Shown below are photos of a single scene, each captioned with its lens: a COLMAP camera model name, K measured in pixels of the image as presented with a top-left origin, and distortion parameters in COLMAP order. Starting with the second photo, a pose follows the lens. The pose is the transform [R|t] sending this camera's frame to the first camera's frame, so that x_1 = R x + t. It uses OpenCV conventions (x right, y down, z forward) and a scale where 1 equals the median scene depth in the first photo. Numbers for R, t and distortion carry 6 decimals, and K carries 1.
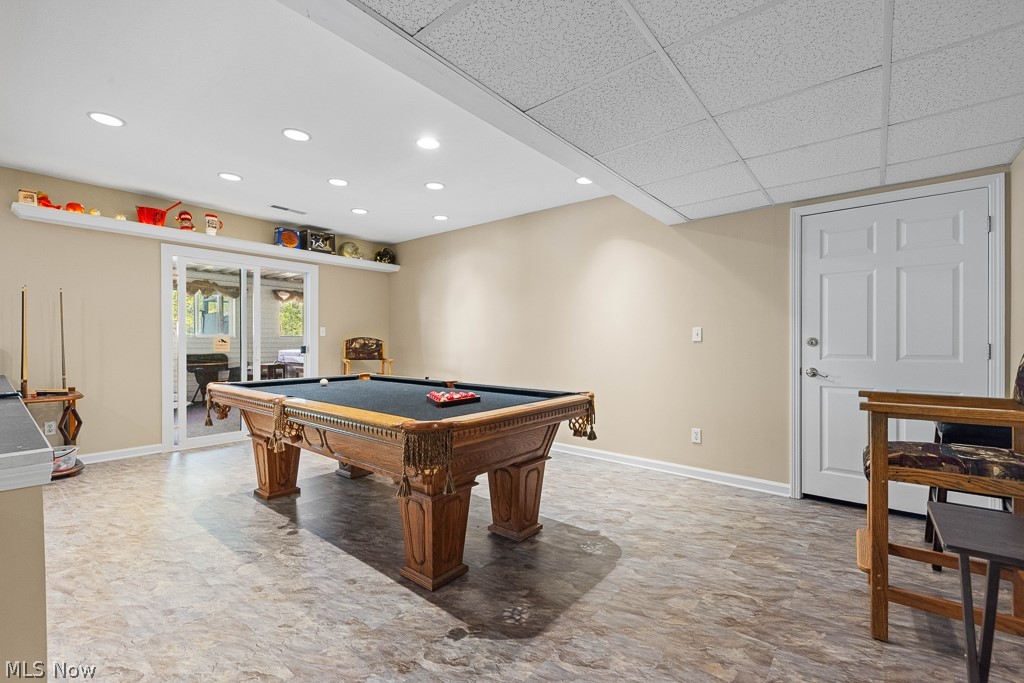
lens RADIAL K [[440.4, 0, 508.5], [0, 440.4, 341.4], [0, 0, 1]] dist [-0.000123, -0.000527]
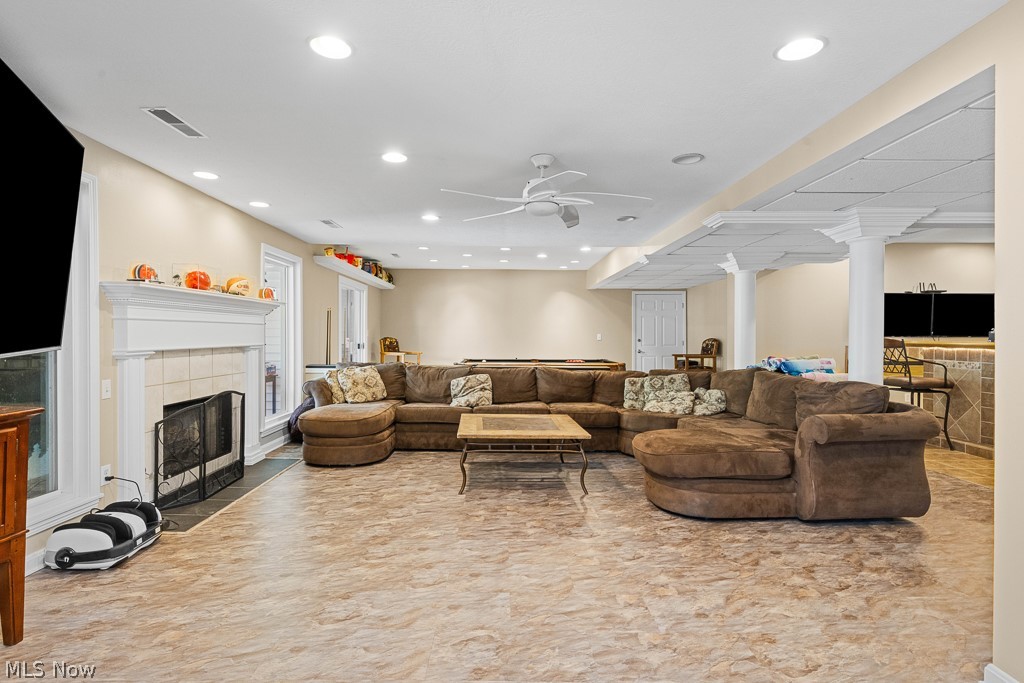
lens RADIAL K [[491.2, 0, 512.2], [0, 491.2, 340.4], [0, 0, 1]] dist [0.005393, 0.000638]
pose [[0.753760, -0.001664, 0.657148, -1.513486], [-0.002160, 0.999985, 0.005010, -0.009865], [-0.657146, -0.005196, 0.753745, -0.628686]]
